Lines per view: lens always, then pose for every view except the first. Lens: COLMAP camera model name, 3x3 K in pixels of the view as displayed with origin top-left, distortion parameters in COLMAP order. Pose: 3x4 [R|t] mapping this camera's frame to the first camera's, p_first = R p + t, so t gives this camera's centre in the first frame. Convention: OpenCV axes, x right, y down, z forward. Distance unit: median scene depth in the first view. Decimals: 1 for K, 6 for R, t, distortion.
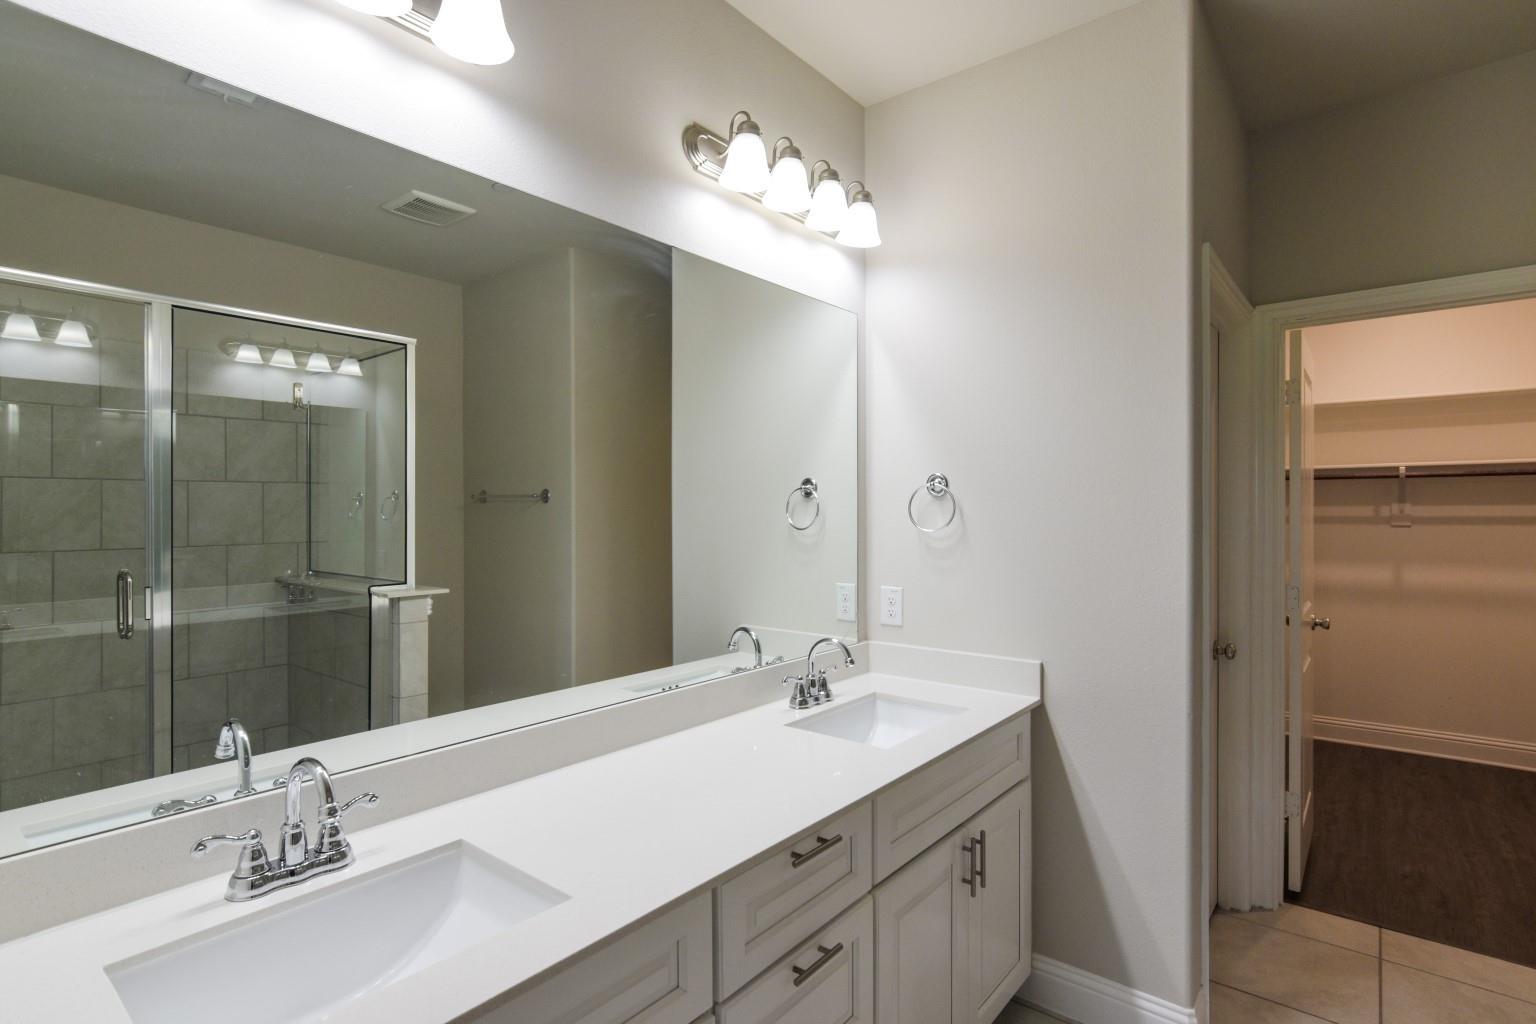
lens RADIAL K [[751.7, 0, 772.9], [0, 751.7, 500.9], [0, 0, 1]] dist [-0.002779, -0.000328]
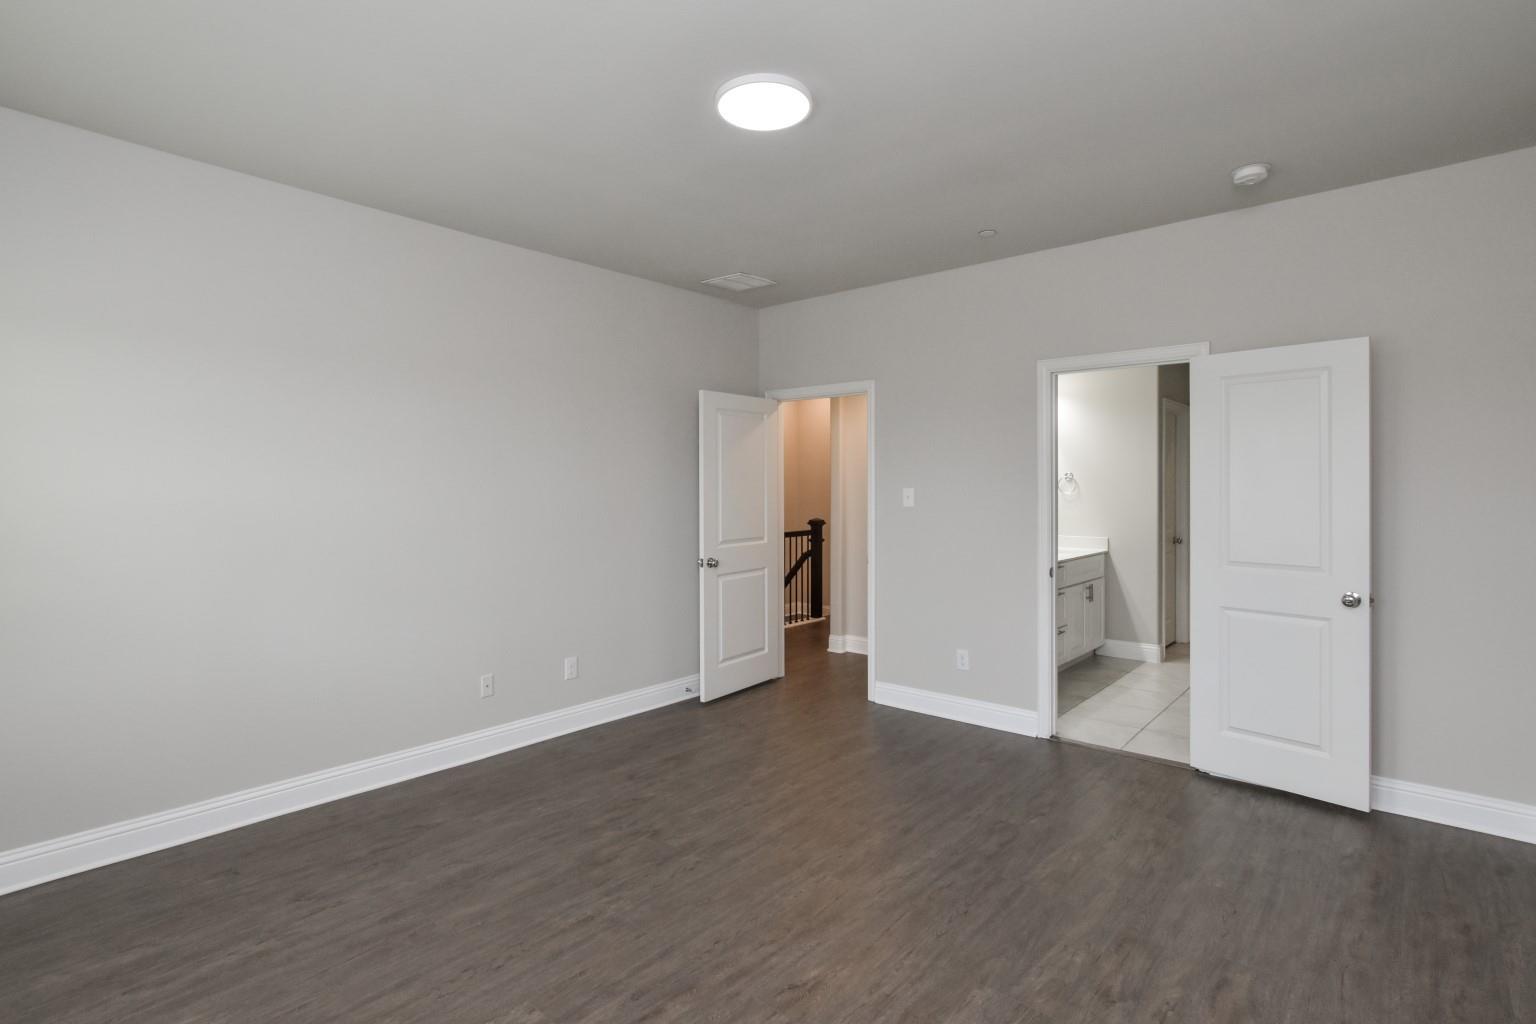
lens RADIAL K [[751.7, 0, 772.9], [0, 751.7, 500.9], [0, 0, 1]] dist [-0.002779, -0.000328]
pose [[0.999836, -0.001980, -0.017980, -0.462232], [0.002221, 0.999908, 0.013381, 0.015625], [0.017952, -0.013419, 0.999749, -1.006140]]
